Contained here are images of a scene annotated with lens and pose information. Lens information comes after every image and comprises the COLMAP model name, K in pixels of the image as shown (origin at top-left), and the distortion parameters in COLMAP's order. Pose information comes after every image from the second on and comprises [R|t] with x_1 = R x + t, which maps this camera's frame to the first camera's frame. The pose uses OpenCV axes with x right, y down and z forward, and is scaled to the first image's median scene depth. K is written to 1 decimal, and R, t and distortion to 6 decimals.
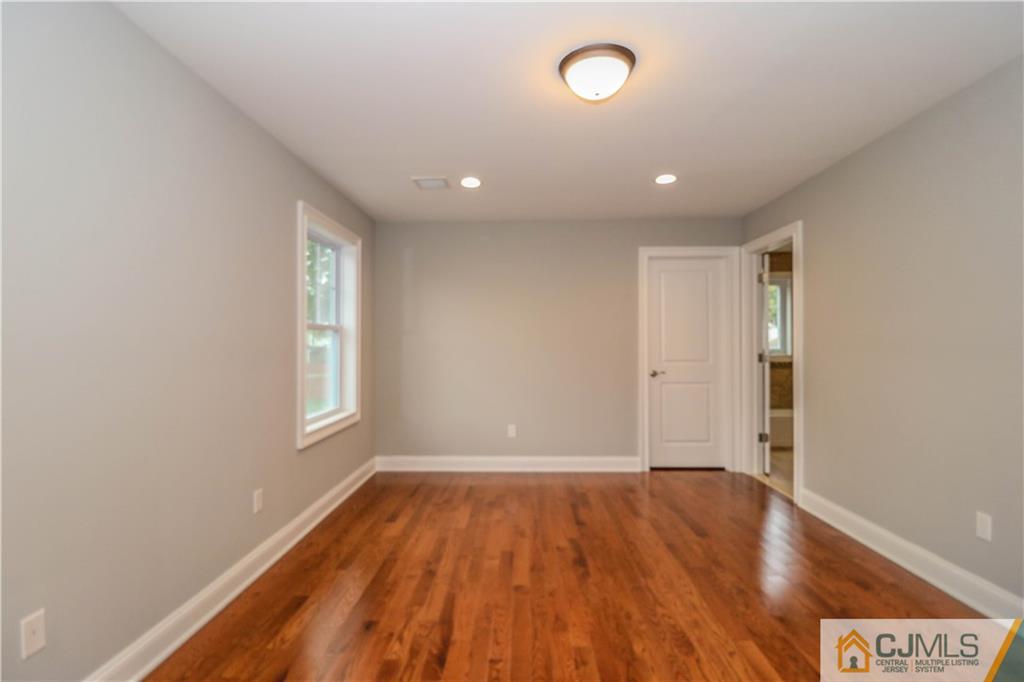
lens RADIAL K [[486.0, 0, 516.3], [0, 486.0, 342.2], [0, 0, 1]] dist [-0.019647, -0.001117]
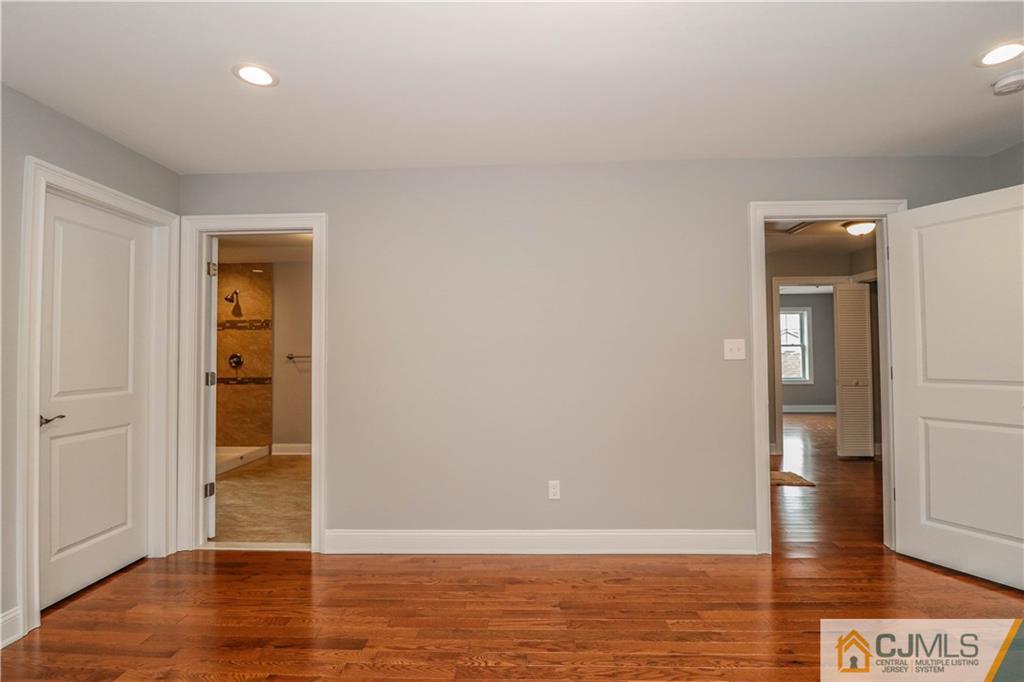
lens RADIAL K [[486.0, 0, 516.3], [0, 486.0, 342.2], [0, 0, 1]] dist [-0.019647, -0.001117]
pose [[0.017613, 0.029799, 0.999401, -0.200757], [0.001567, 0.999554, -0.029832, 0.000668], [-0.999844, 0.002092, 0.017558, 0.530168]]
